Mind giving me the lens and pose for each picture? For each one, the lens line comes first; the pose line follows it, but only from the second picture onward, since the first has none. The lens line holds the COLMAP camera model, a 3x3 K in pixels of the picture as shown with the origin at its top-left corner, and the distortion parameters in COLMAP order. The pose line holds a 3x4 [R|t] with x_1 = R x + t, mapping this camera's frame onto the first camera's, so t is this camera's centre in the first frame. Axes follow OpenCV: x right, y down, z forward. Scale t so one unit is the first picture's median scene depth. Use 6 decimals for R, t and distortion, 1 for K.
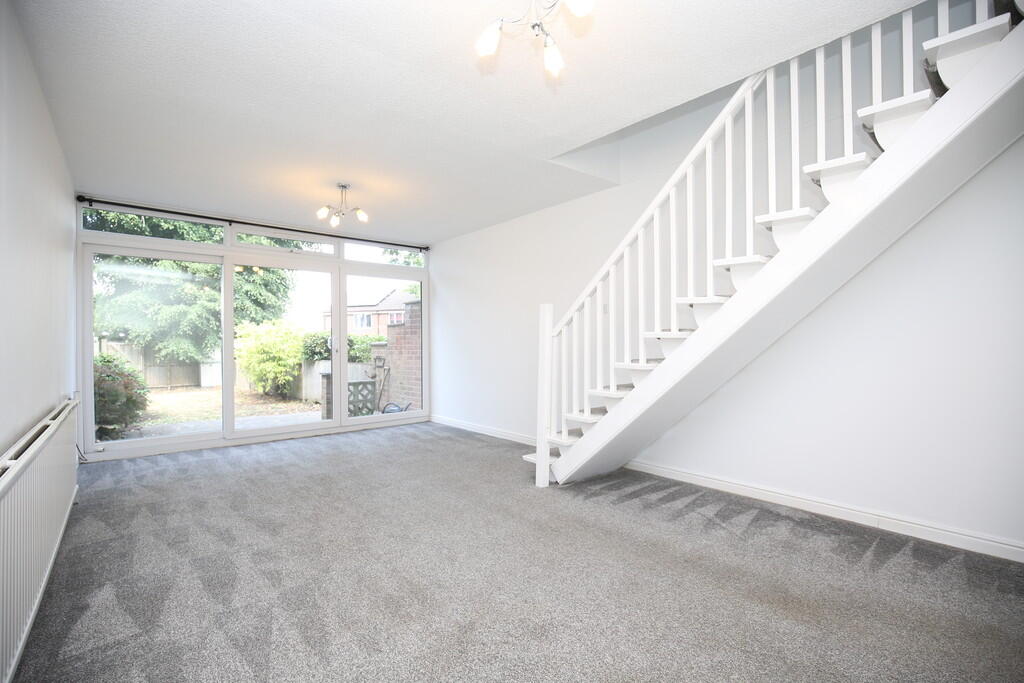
lens RADIAL K [[463.5, 0, 513.7], [0, 463.5, 344.8], [0, 0, 1]] dist [-0.033495, 0.001188]
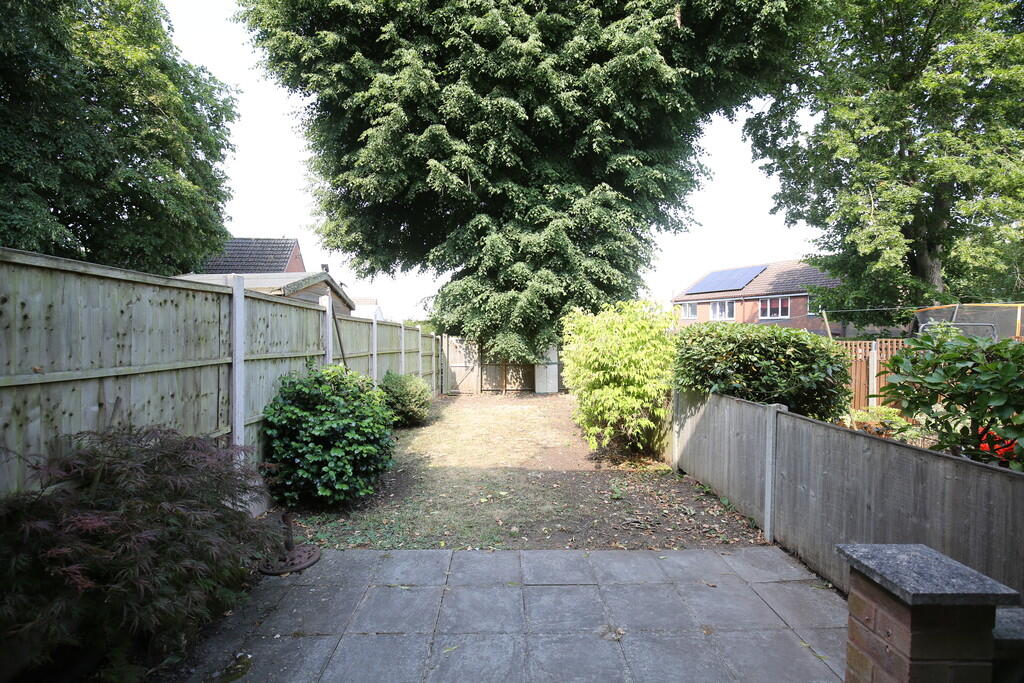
lens RADIAL K [[463.5, 0, 513.7], [0, 463.5, 344.8], [0, 0, 1]] dist [-0.033495, 0.001188]
pose [[0.758776, 0.022306, -0.650970, -0.211303], [-0.010337, 0.999700, 0.022207, -0.012474], [0.651270, -0.010121, 0.758779, 0.407525]]
